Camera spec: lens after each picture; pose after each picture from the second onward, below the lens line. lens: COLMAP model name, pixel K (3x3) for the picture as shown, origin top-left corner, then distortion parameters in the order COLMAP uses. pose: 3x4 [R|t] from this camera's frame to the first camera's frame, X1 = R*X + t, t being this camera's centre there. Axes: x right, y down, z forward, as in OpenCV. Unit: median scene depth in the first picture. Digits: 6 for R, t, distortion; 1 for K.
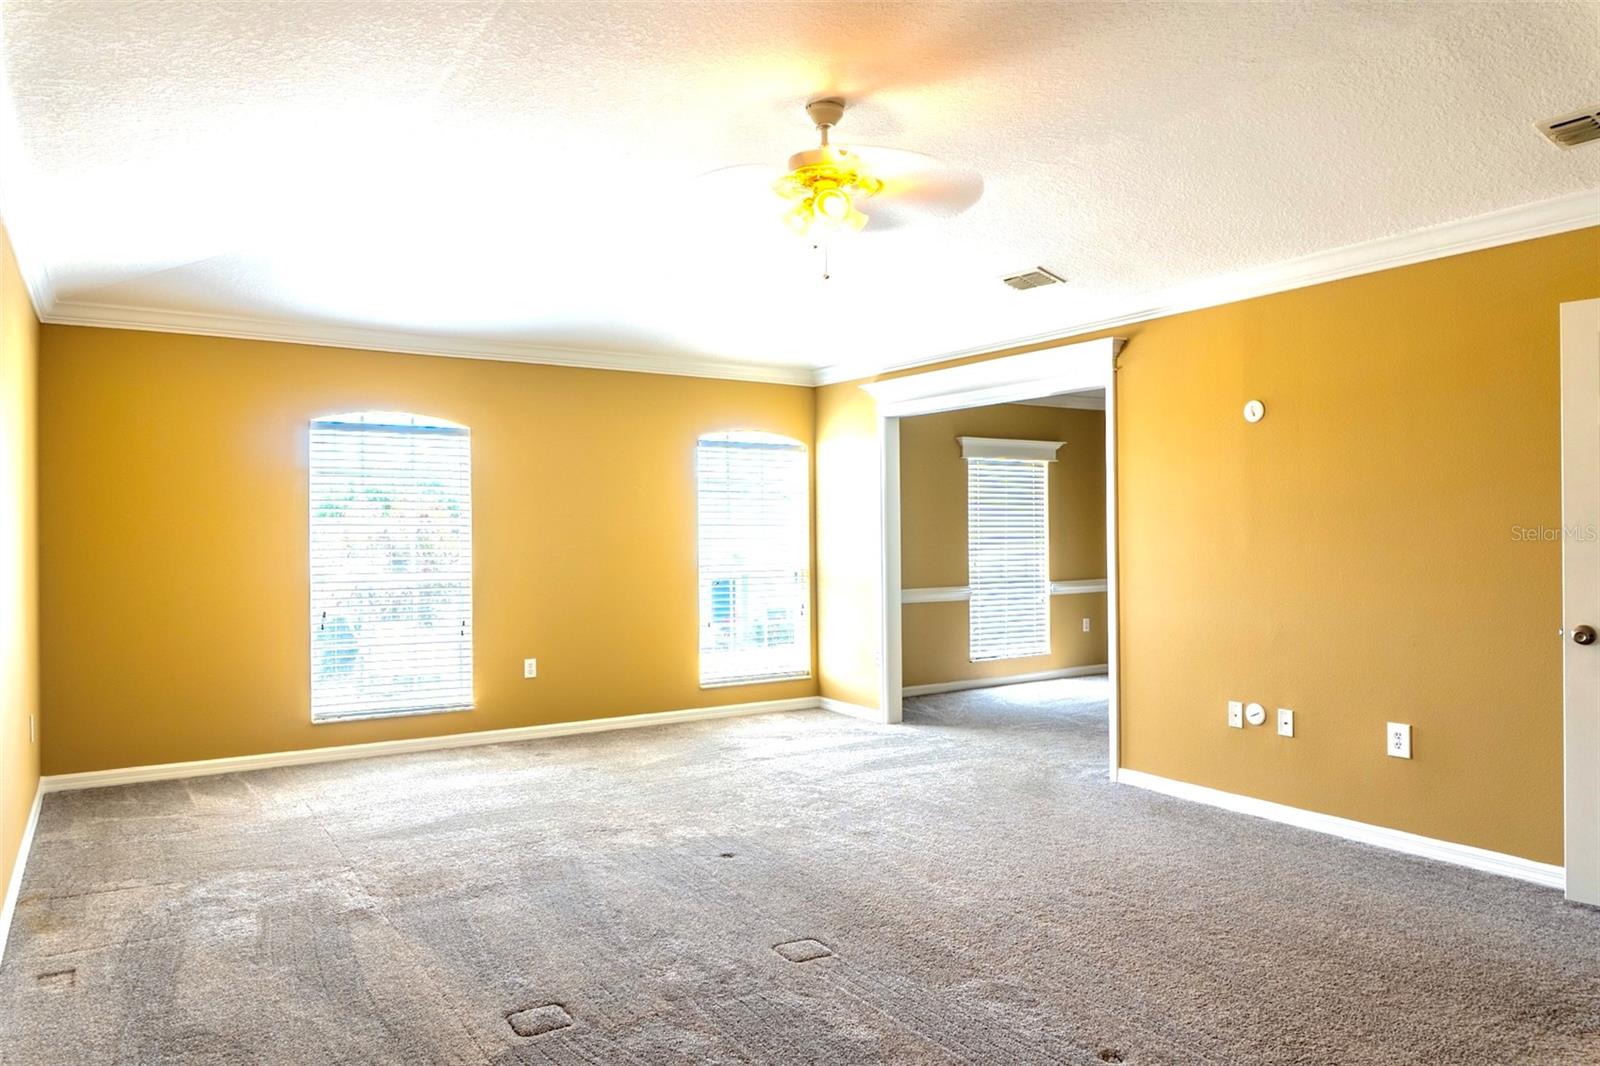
lens RADIAL K [[1070.8, 0, 800.0], [0, 1070.8, 533.0], [0, 0, 1]] dist [-0.004387, -0.001911]
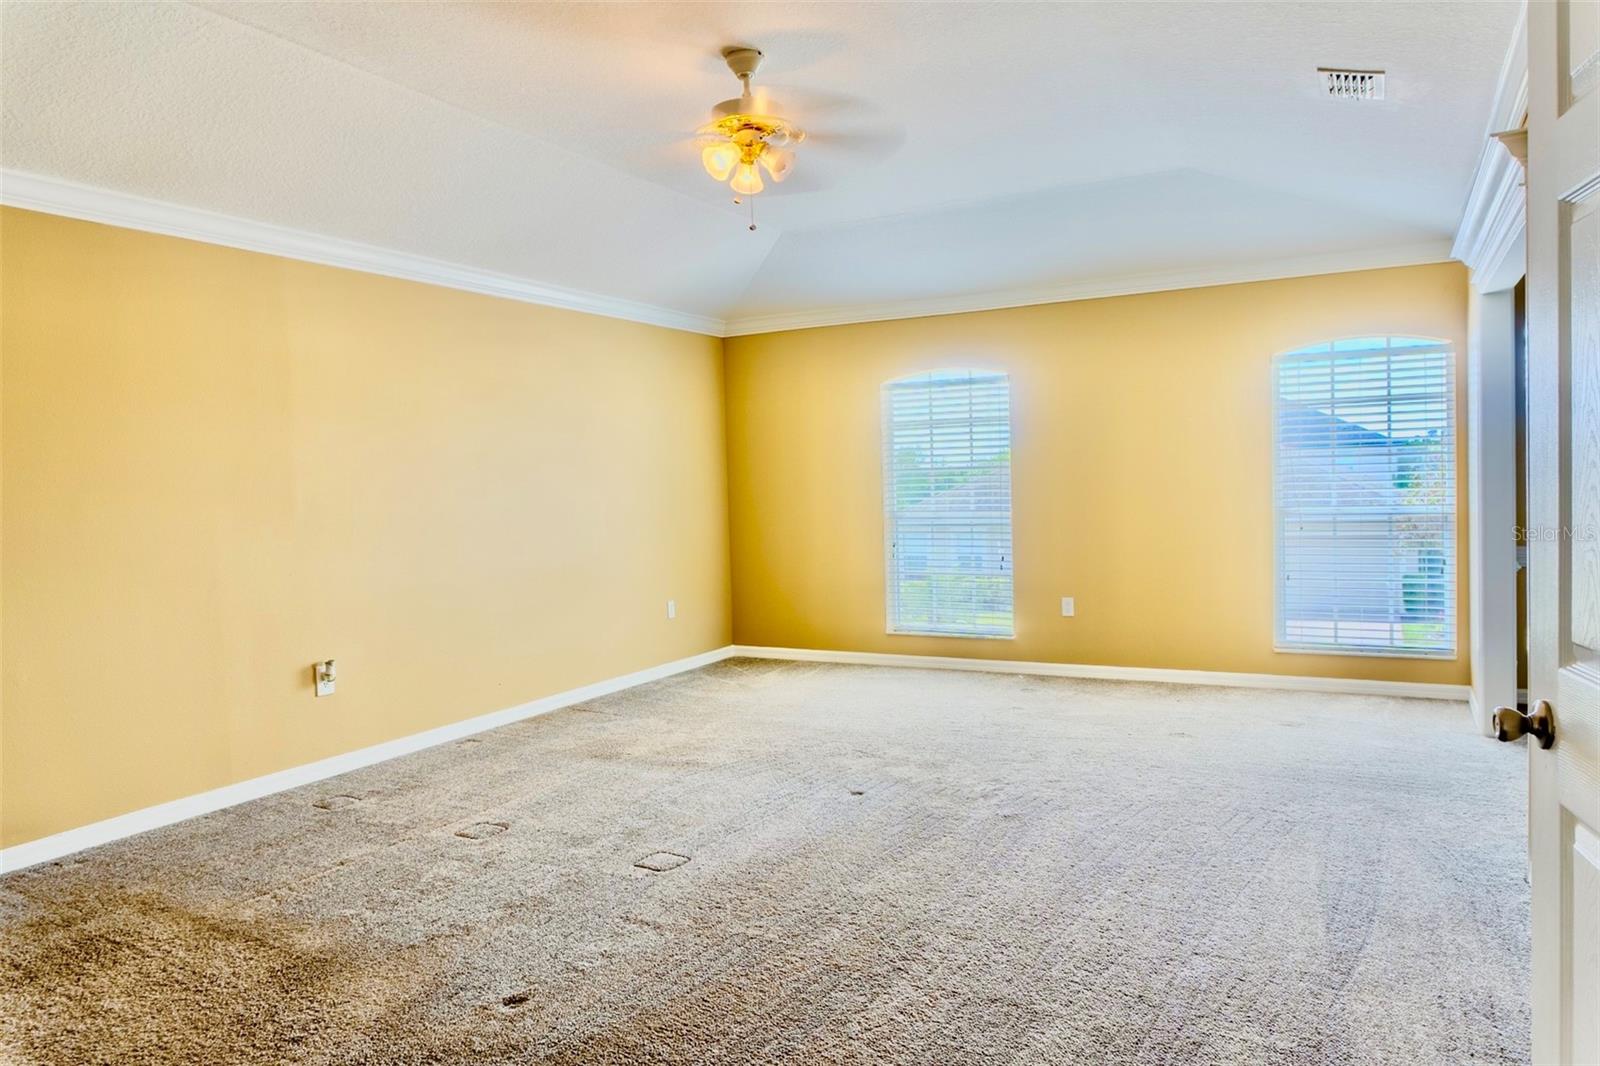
lens RADIAL K [[1070.8, 0, 800.0], [0, 1070.8, 533.0], [0, 0, 1]] dist [-0.004387, -0.001911]
pose [[0.476596, 0.034216, -0.878456, 0.530036], [0.027633, 0.998165, 0.053871, -0.004510], [0.878688, -0.049949, 0.474776, 0.313659]]
